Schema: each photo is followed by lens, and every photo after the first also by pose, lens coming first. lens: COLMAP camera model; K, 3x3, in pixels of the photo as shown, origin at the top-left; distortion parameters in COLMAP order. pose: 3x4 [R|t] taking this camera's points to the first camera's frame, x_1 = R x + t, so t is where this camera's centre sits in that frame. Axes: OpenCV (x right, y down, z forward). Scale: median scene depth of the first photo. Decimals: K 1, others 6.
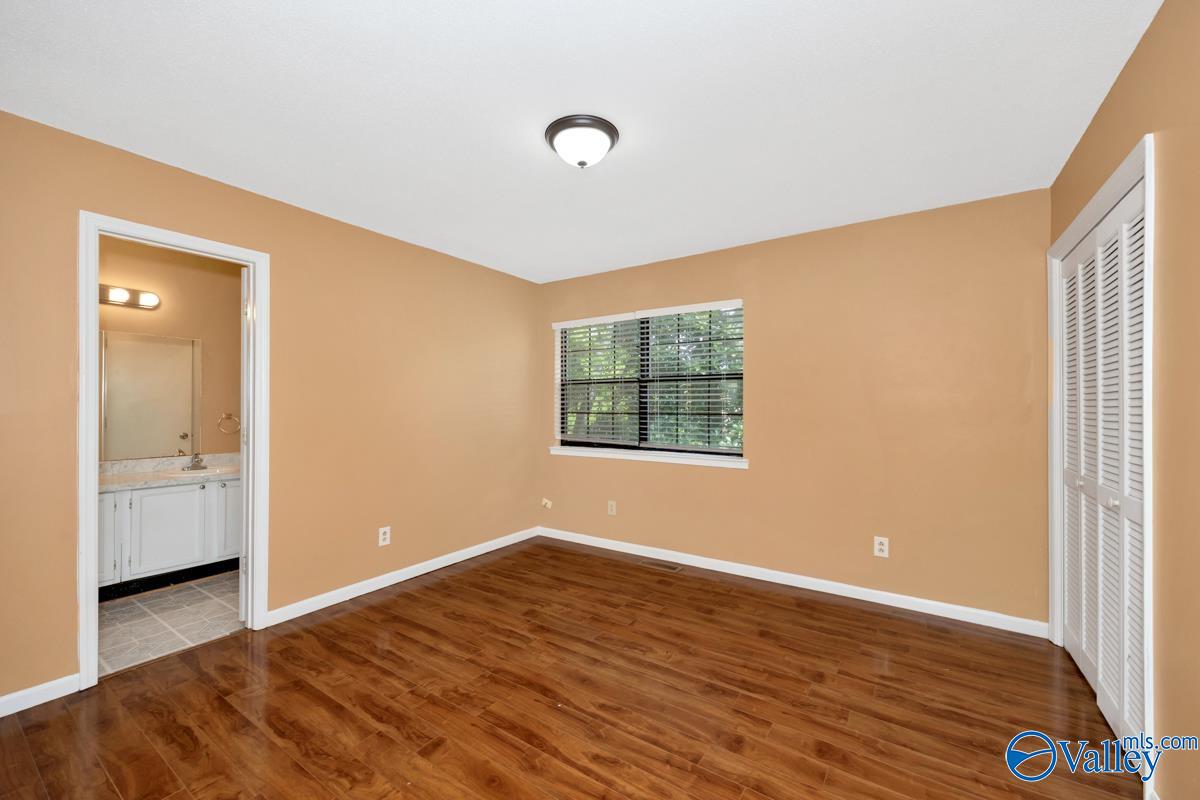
lens RADIAL K [[473.0, 0, 587.0], [0, 473.0, 405.0], [0, 0, 1]] dist [0.000352, -0.000126]
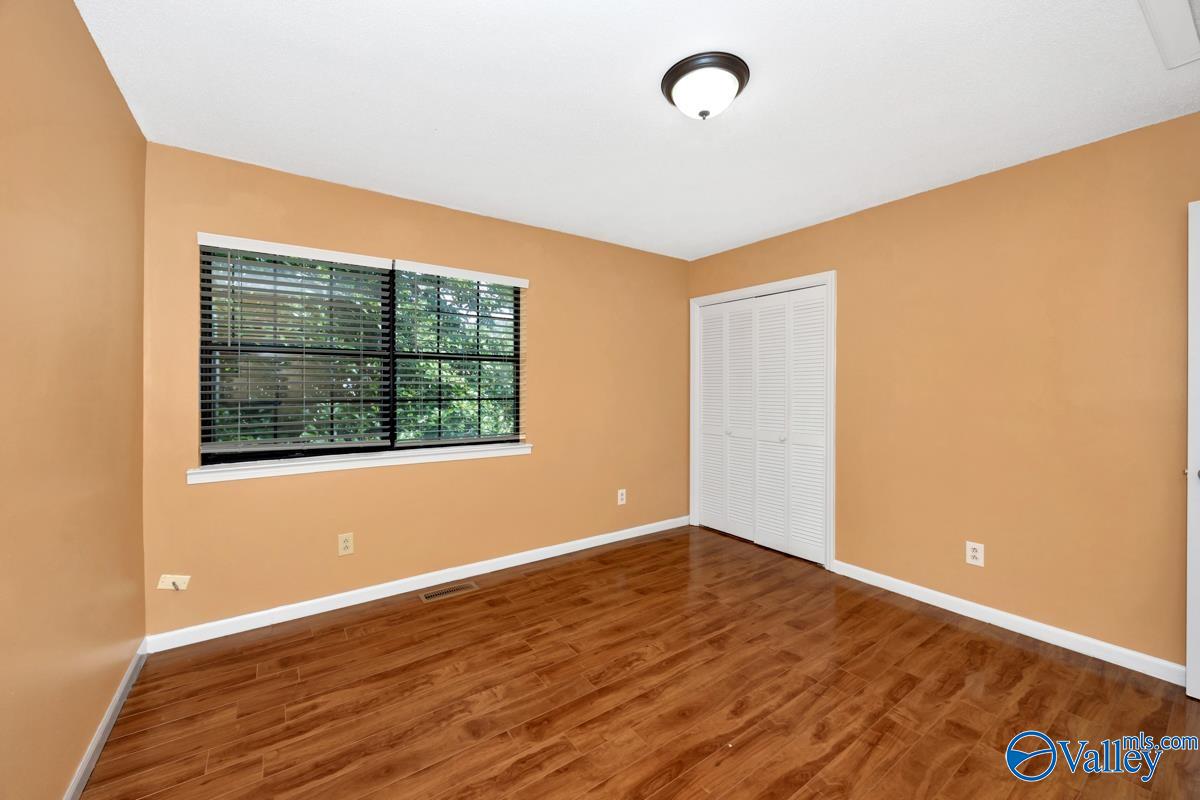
lens RADIAL K [[461.2, 0, 607.9], [0, 461.2, 396.3], [0, 0, 1]] dist [-0.001363, -0.000012]
pose [[0.340563, -0.021591, 0.939974, -0.654827], [-0.006211, 0.999663, 0.025213, -0.012799], [-0.940201, -0.014425, 0.340314, 0.675187]]
